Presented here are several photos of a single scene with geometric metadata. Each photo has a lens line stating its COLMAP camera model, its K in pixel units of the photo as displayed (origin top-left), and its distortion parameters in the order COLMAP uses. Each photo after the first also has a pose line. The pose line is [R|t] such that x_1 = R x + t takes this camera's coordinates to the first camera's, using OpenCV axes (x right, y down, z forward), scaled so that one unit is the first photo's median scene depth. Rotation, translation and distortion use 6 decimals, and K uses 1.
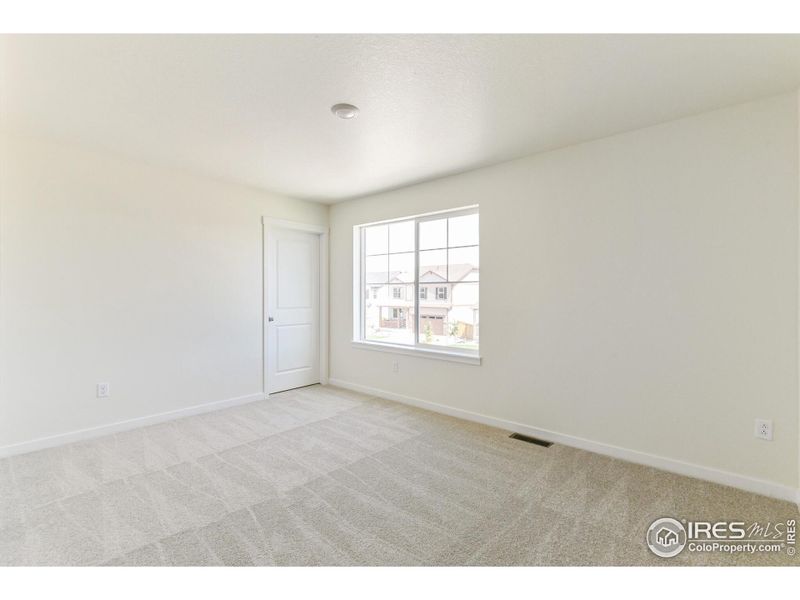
lens RADIAL K [[371.9, 0, 401.3], [0, 371.9, 303.5], [0, 0, 1]] dist [0.027171, -0.000223]
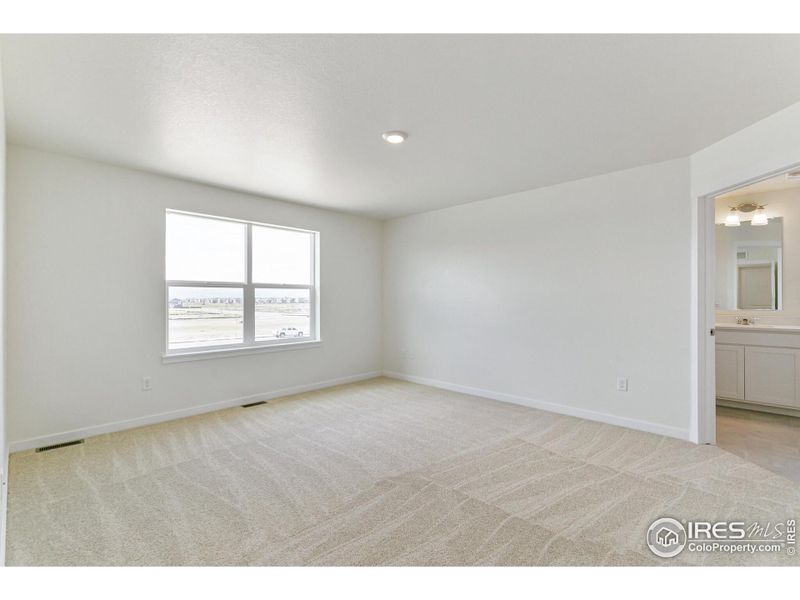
lens RADIAL K [[371.9, 0, 401.3], [0, 371.9, 303.5], [0, 0, 1]] dist [0.027171, -0.000223]
pose [[0.999909, -0.007012, -0.011561, 0.230004], [0.007009, 0.999975, -0.000229, 0.001637], [0.011563, 0.000148, 0.999933, 0.000903]]
